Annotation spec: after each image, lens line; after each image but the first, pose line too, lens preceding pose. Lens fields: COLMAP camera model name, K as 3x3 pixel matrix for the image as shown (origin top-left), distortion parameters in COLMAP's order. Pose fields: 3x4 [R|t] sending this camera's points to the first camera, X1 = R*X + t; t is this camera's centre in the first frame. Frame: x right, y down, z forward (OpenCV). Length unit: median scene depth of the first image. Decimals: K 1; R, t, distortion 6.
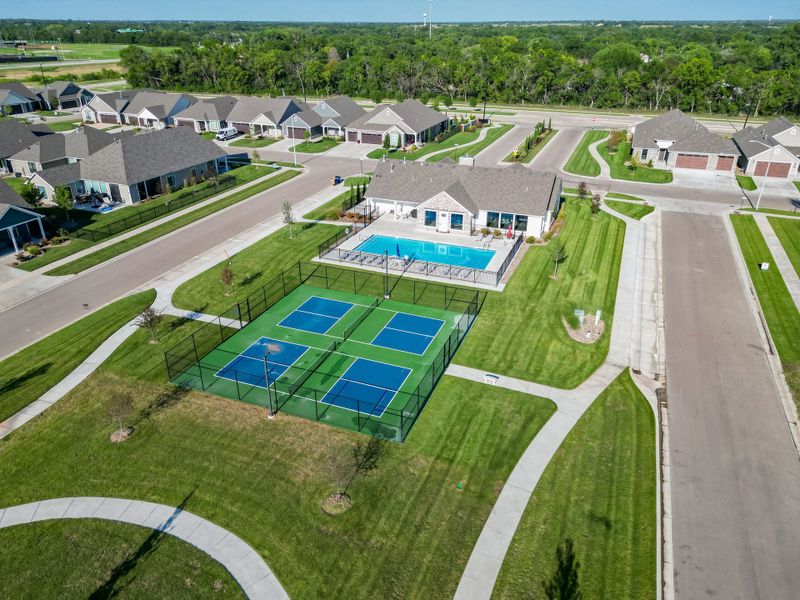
lens RADIAL K [[561.6, 0, 400.9], [0, 561.6, 297.3], [0, 0, 1]] dist [0.070751, -0.065427]
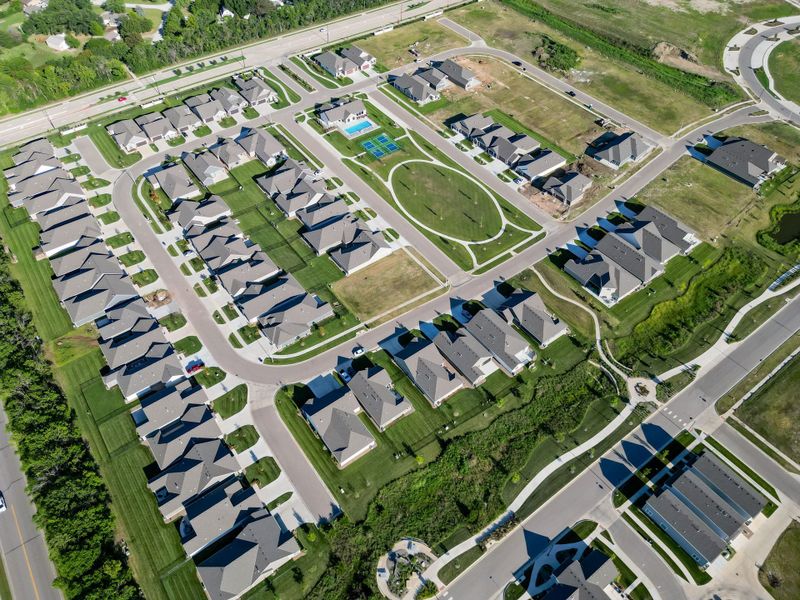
lens RADIAL K [[561.6, 0, 400.9], [0, 561.6, 297.3], [0, 0, 1]] dist [0.070751, -0.065427]
pose [[0.525774, -0.636779, 0.563980, -2.908279], [0.374059, 0.768554, 0.519041, -1.138240], [-0.763965, -0.061936, 0.642279, -2.123449]]
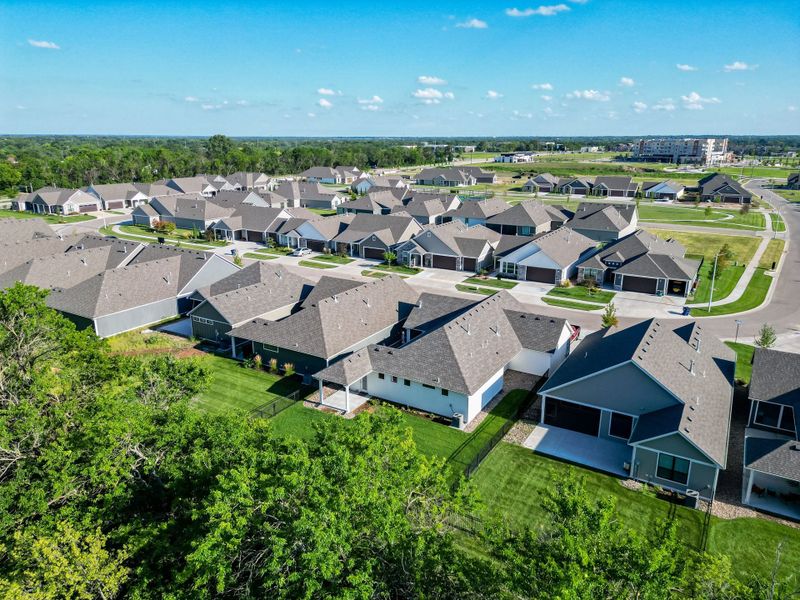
lens RADIAL K [[567.3, 0, 400.5], [0, 567.3, 290.1], [0, 0, 1]] dist [0.073334, -0.069919]
pose [[0.156368, -0.256484, 0.953816, -2.969896], [0.428304, 0.887783, 0.168512, -0.151733], [-0.890003, 0.382173, 0.248674, 0.334875]]
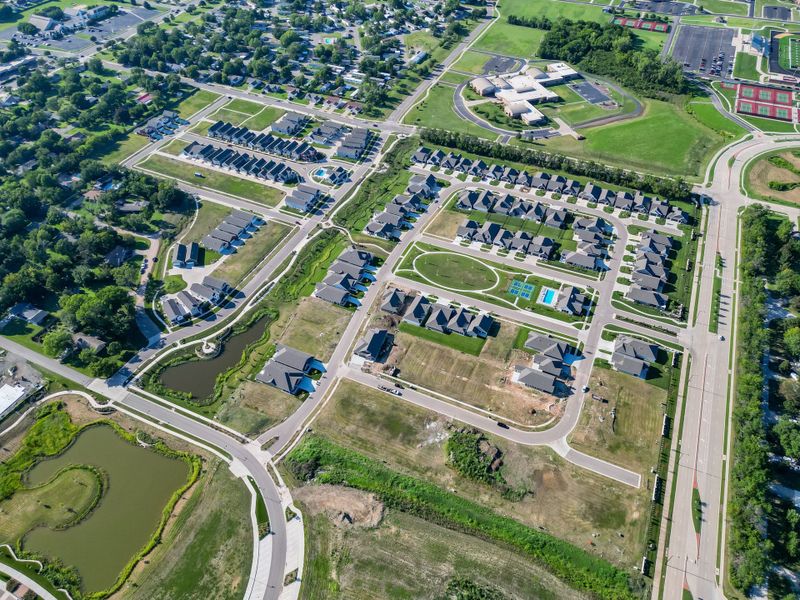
lens RADIAL K [[561.6, 0, 400.9], [0, 561.6, 297.3], [0, 0, 1]] dist [0.070751, -0.065427]
pose [[-0.049784, 0.696428, -0.715898, 4.142258], [-0.436784, 0.629427, 0.642683, -3.037456], [0.898188, 0.344688, 0.272853, -2.027197]]
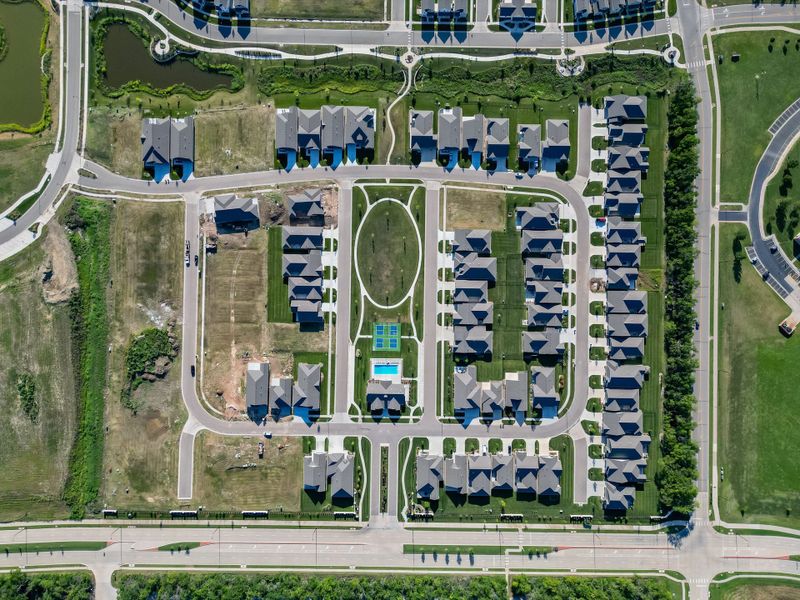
lens RADIAL K [[561.6, 0, 400.9], [0, 561.6, 297.3], [0, 0, 1]] dist [0.070751, -0.065427]
pose [[-0.934133, 0.356713, -0.012321, -0.238724], [-0.164045, -0.398420, 0.902414, -4.132700], [0.316993, 0.844996, 0.430694, -1.692706]]
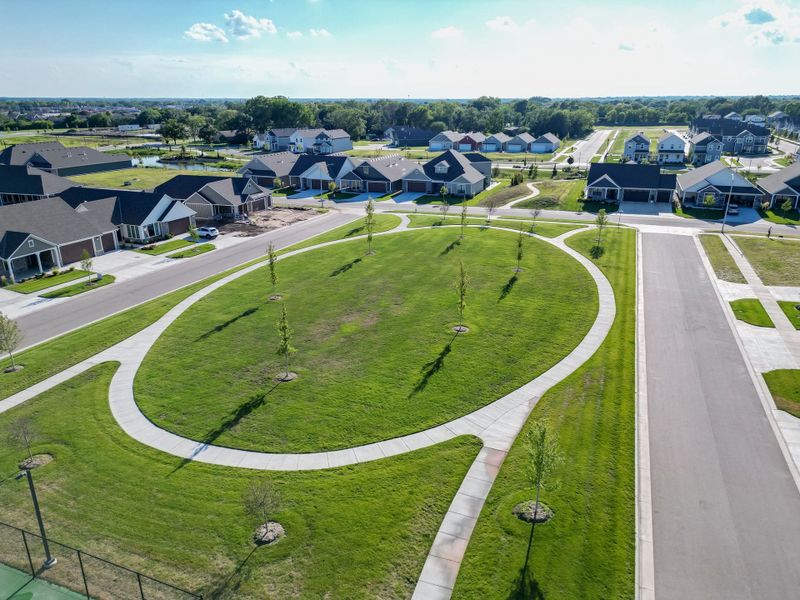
lens RADIAL K [[567.9, 0, 403.1], [0, 567.9, 287.6], [0, 0, 1]] dist [0.071645, -0.067004]
pose [[-0.999970, 0.000914, -0.007644, -0.312256], [-0.004629, 0.721979, 0.691899, -0.235687], [0.006151, 0.691914, -0.721954, 0.626018]]
